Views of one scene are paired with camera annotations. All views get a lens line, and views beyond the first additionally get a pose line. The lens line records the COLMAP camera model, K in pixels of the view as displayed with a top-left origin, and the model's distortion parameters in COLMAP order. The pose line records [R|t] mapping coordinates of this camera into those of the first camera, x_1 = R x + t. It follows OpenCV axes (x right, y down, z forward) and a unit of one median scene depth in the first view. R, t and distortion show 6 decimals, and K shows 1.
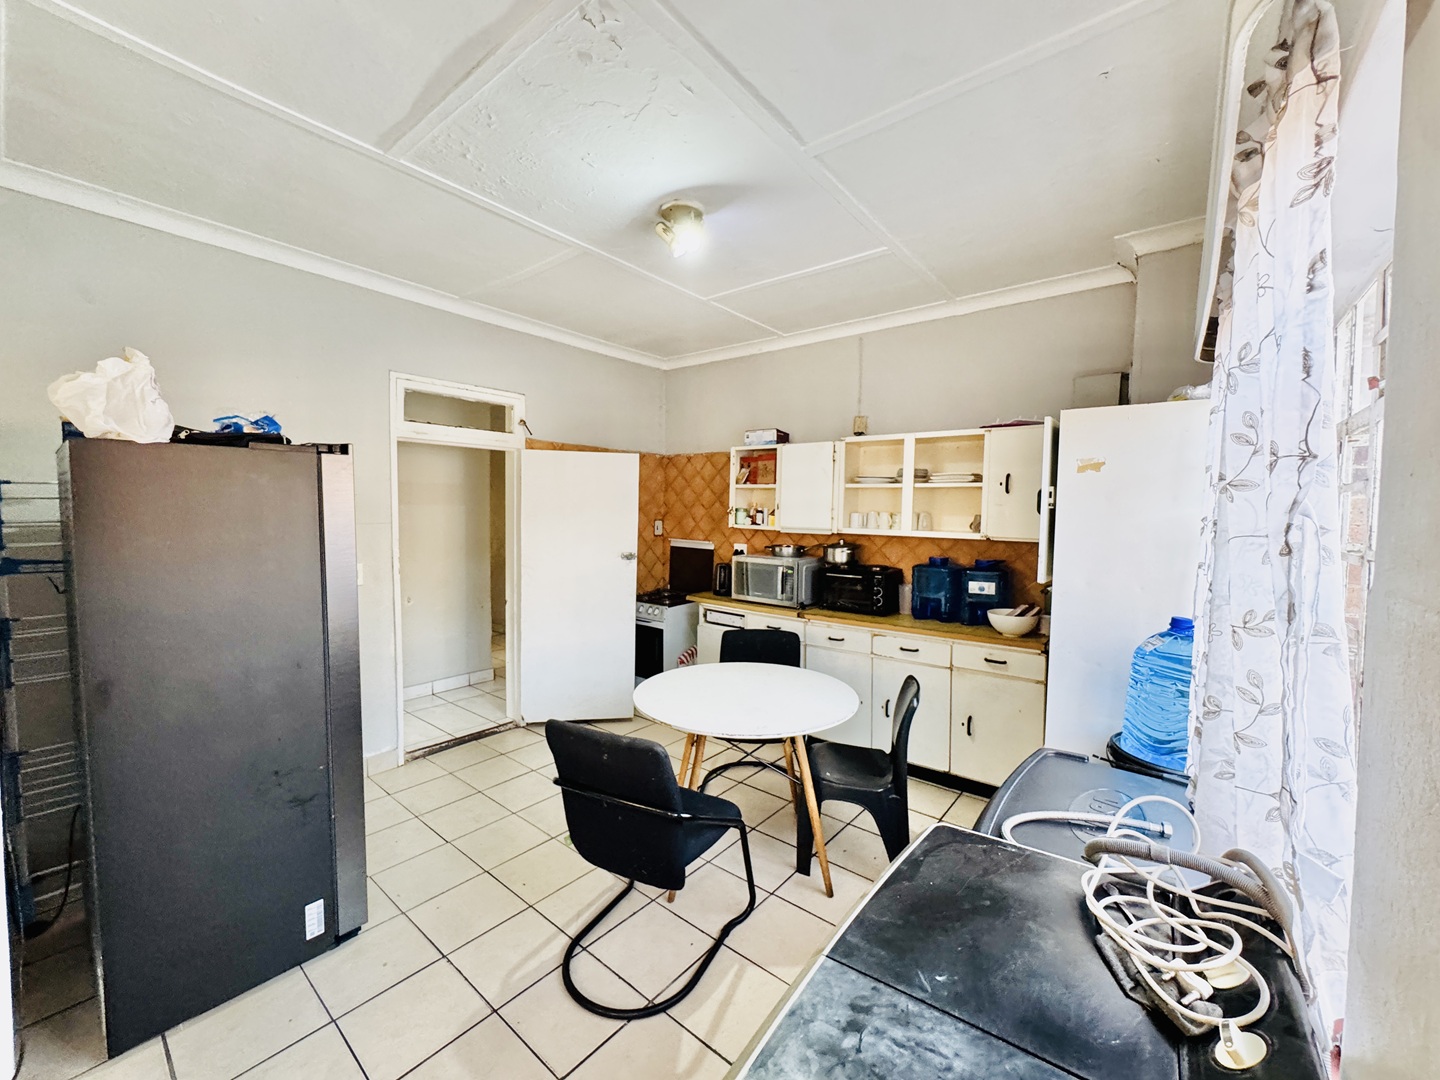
lens RADIAL K [[573.6, 0, 719.7], [0, 573.6, 540.0], [0, 0, 1]] dist [0.000237, -0.000010]
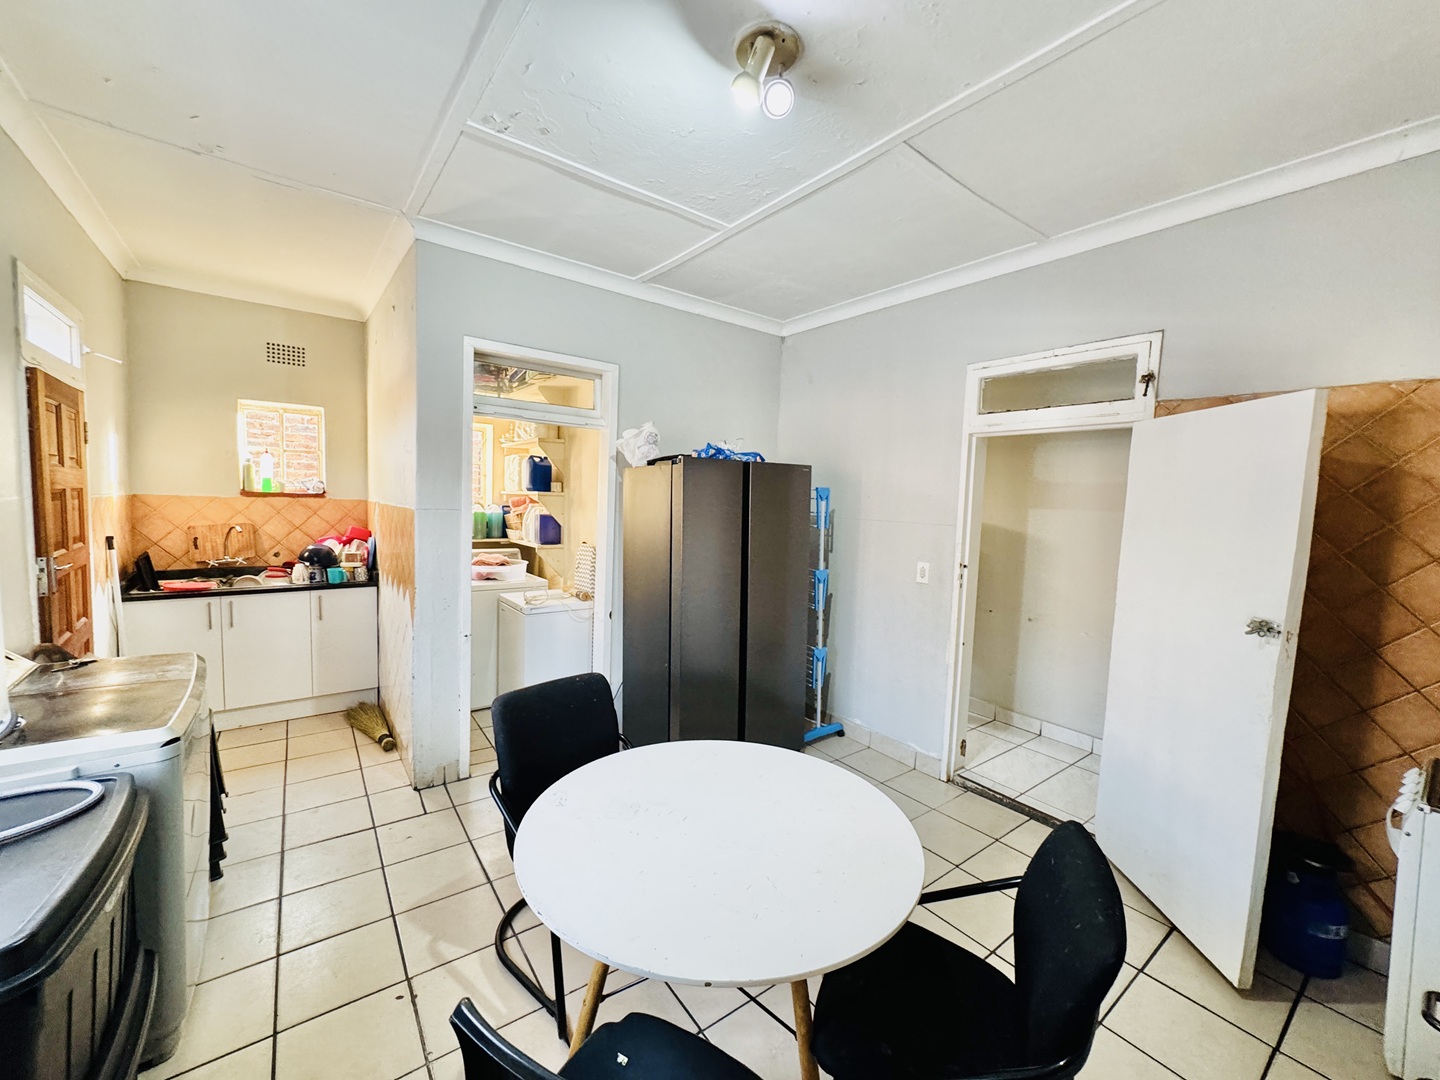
lens RADIAL K [[573.6, 0, 719.0], [0, 573.6, 536.0], [0, 0, 1]] dist [0.000237, -0.000010]
pose [[-0.239549, 0.043545, -0.969907, 0.456589], [-0.093861, 0.993276, 0.067776, -0.040334], [0.966337, 0.107272, -0.233851, 0.857768]]
